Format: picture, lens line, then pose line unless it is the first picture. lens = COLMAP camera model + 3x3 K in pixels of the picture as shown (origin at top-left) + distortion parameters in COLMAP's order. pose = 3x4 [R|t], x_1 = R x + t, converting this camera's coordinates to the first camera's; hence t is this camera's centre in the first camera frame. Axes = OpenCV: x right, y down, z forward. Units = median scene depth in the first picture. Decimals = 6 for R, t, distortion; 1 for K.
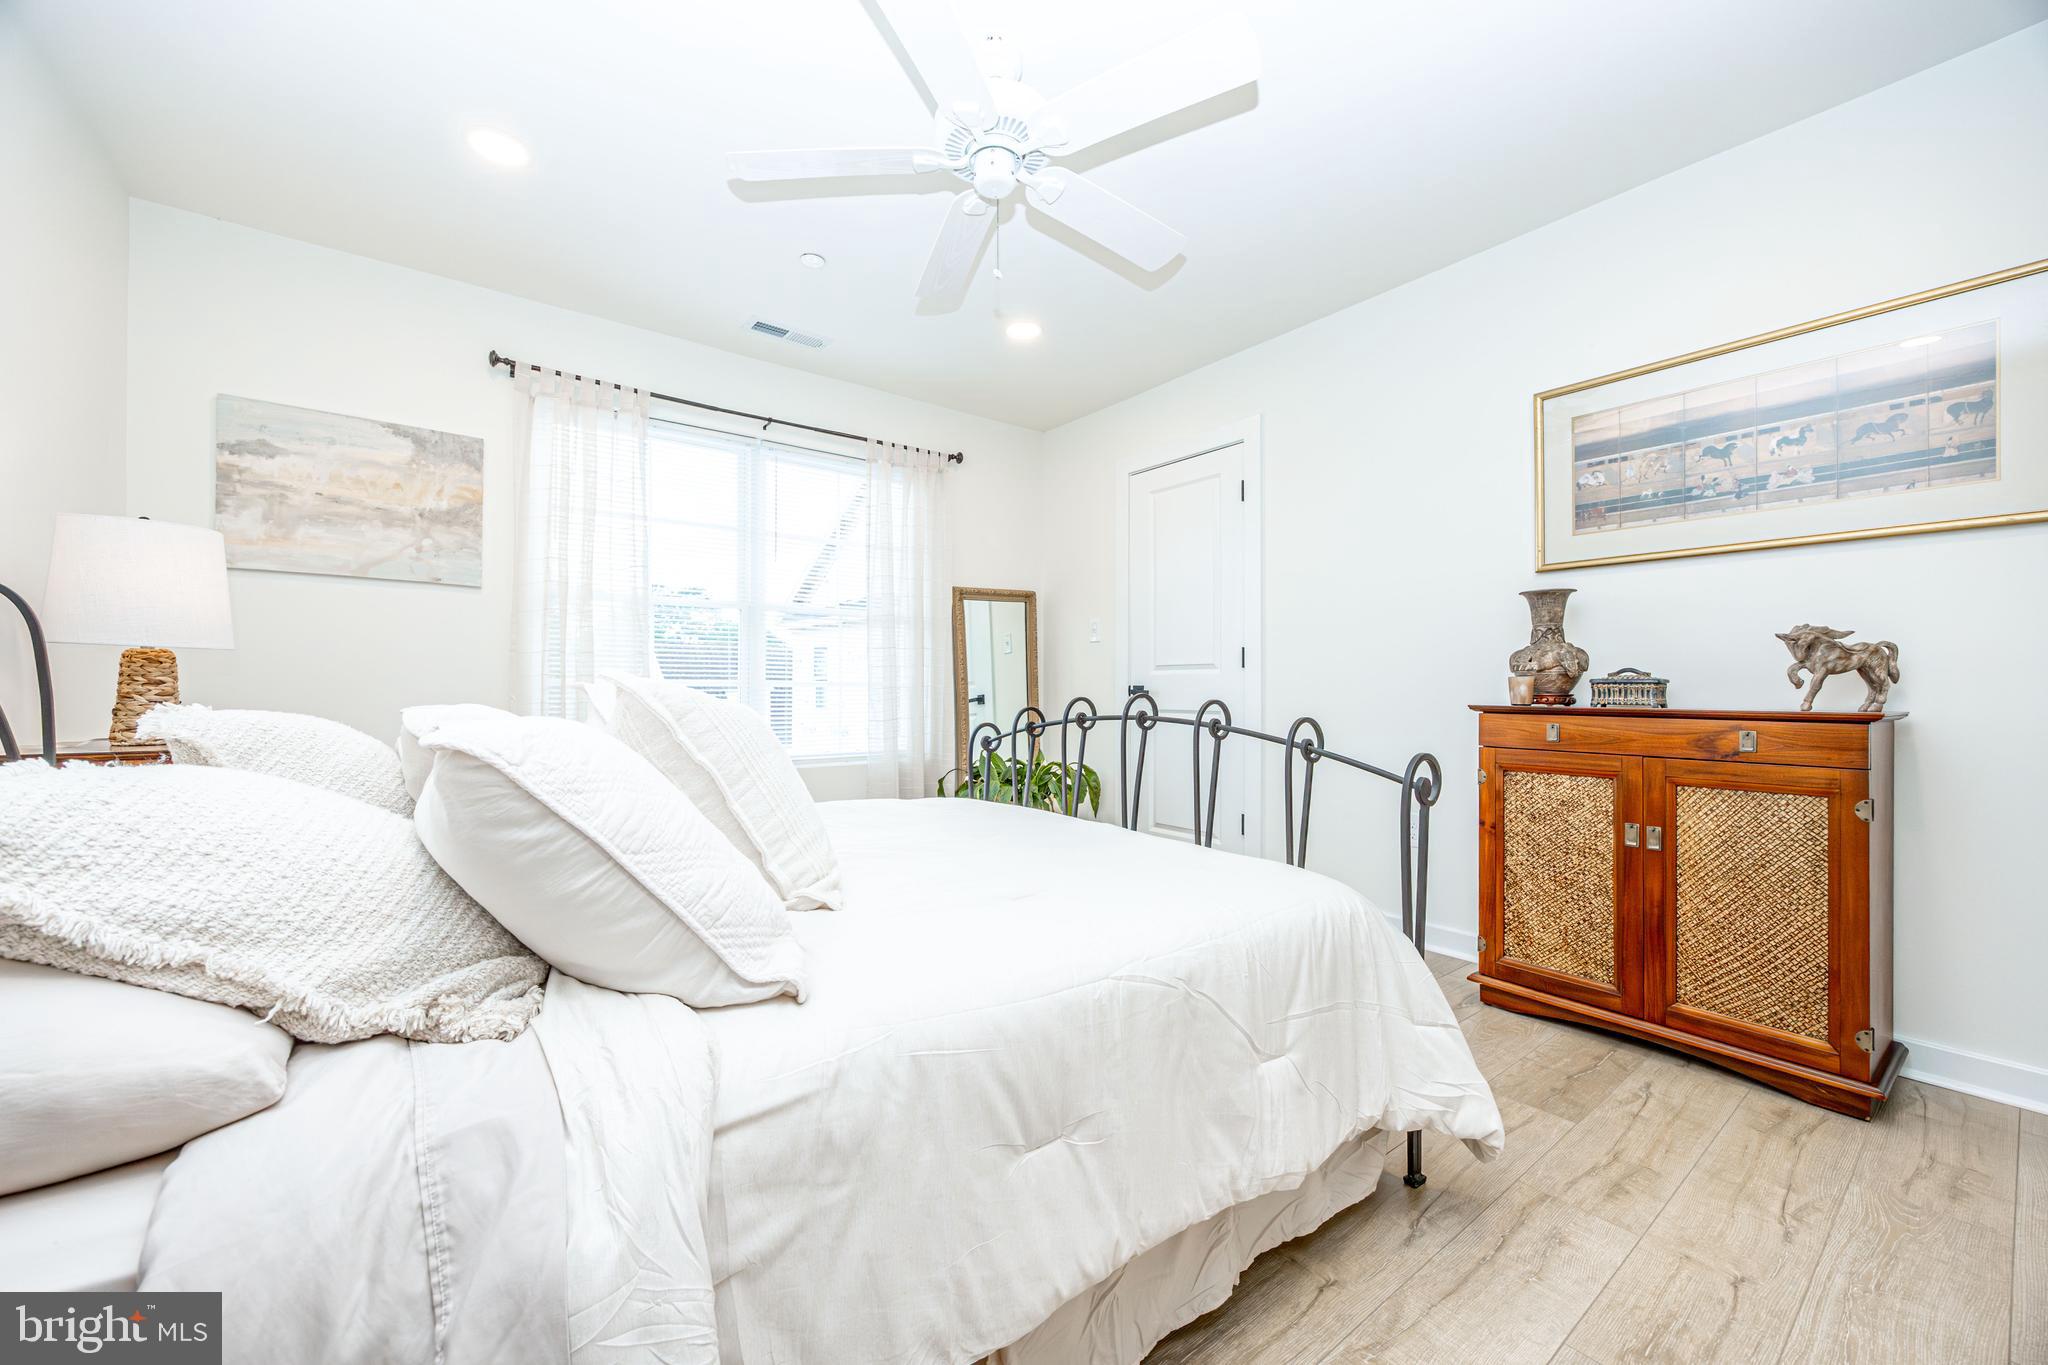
lens RADIAL K [[777.0, 0, 1017.9], [0, 777.0, 681.9], [0, 0, 1]] dist [-0.001677, -0.000031]
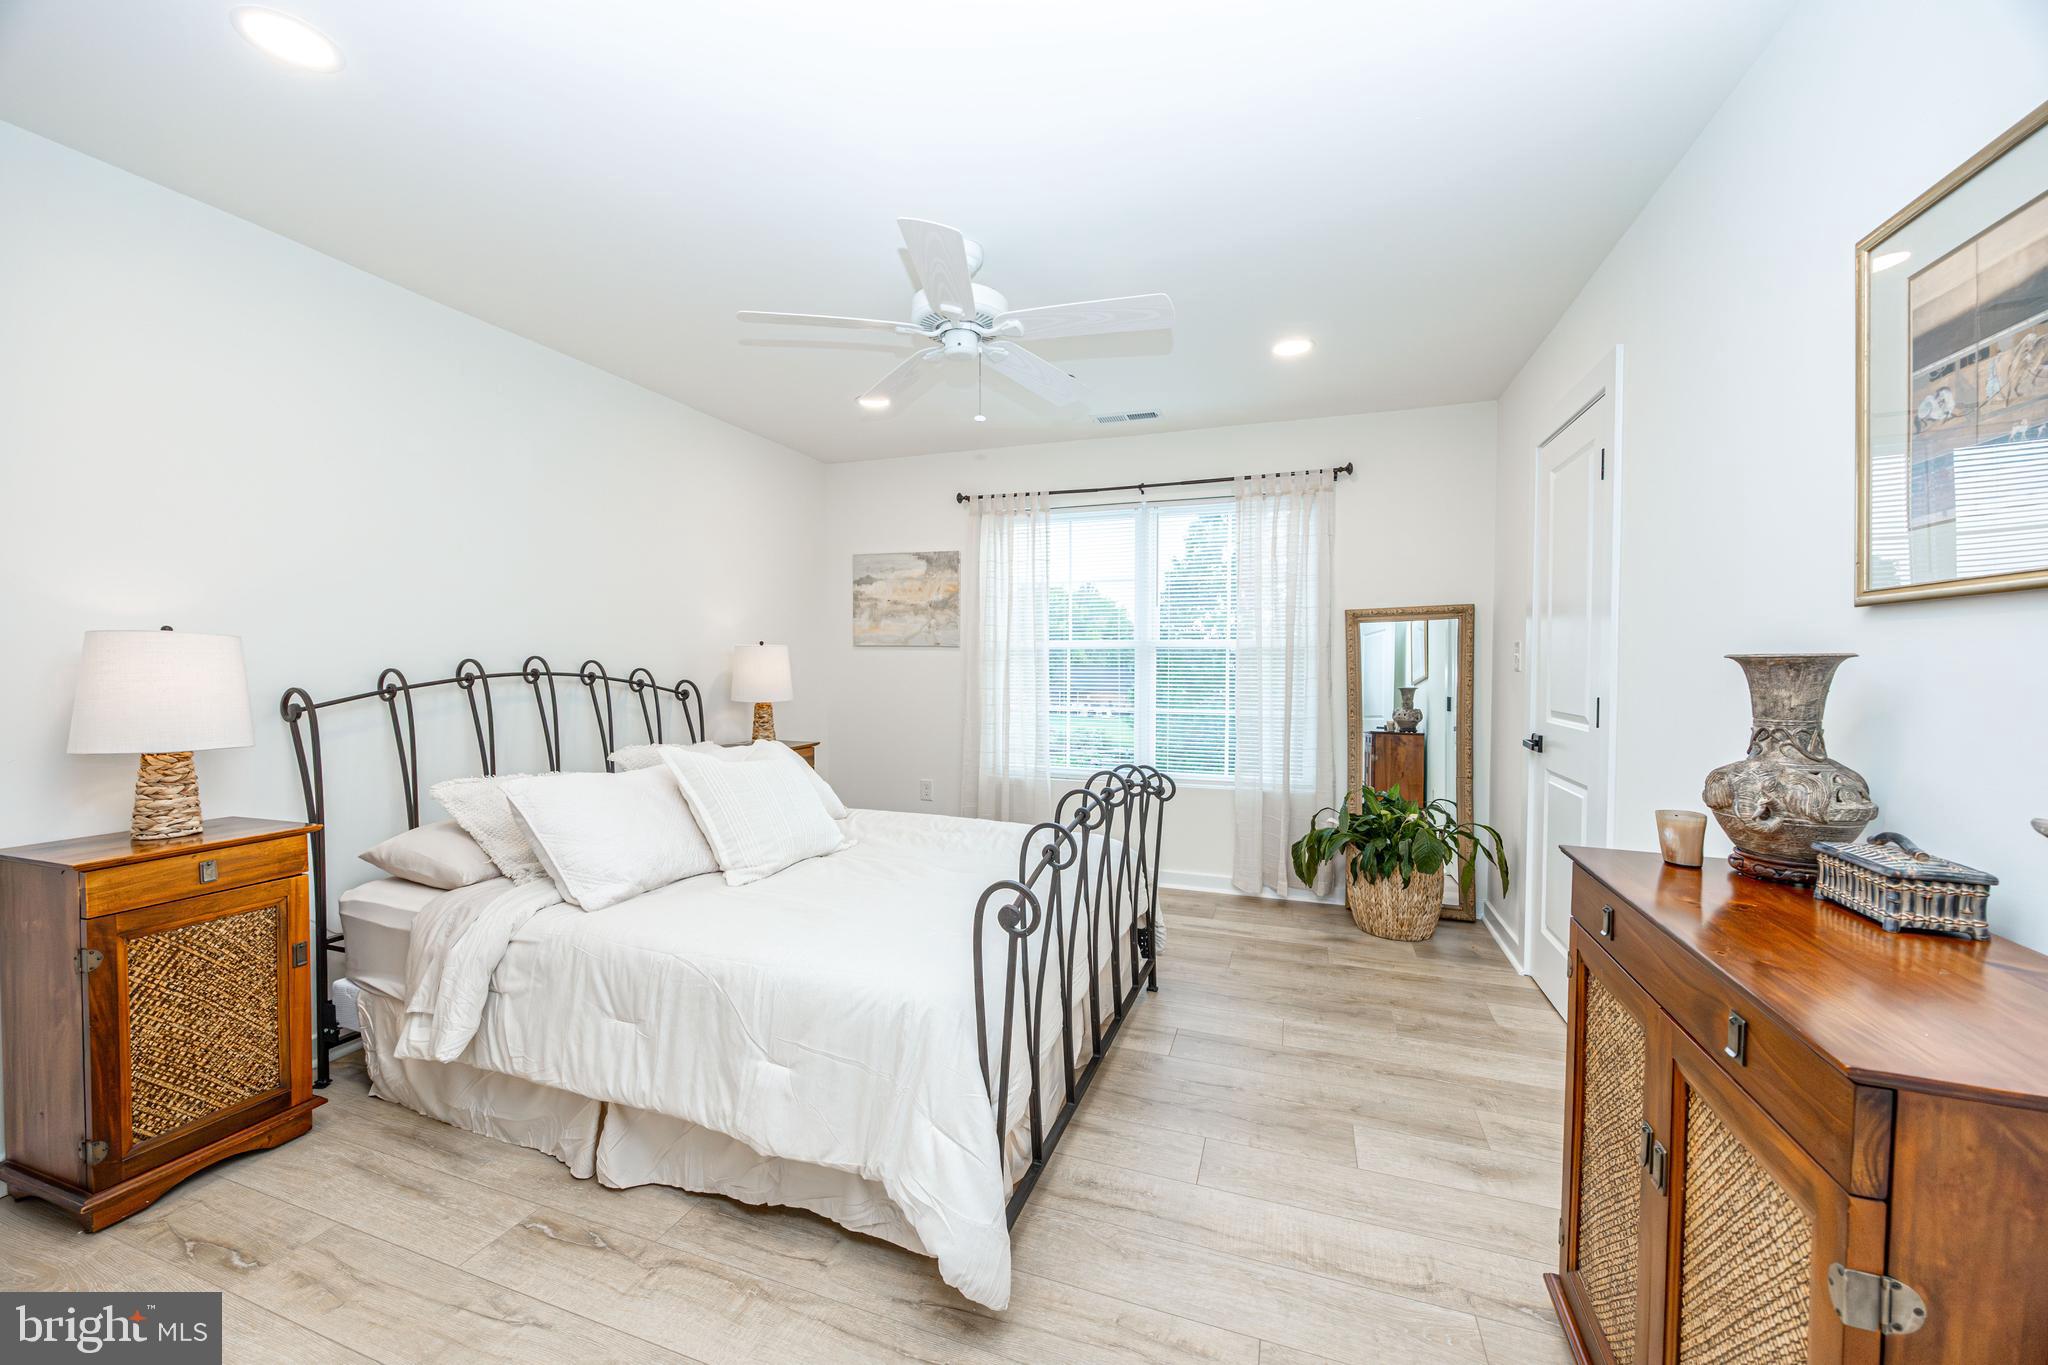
lens RADIAL K [[782.0, 0, 1016.7], [0, 782.0, 682.1], [0, 0, 1]] dist [-0.000061, 0.000142]
pose [[0.542455, 0.021665, -0.839806, 0.746525], [0.006416, 0.999531, 0.029930, -0.104586], [0.840060, -0.021624, 0.542062, 0.264120]]
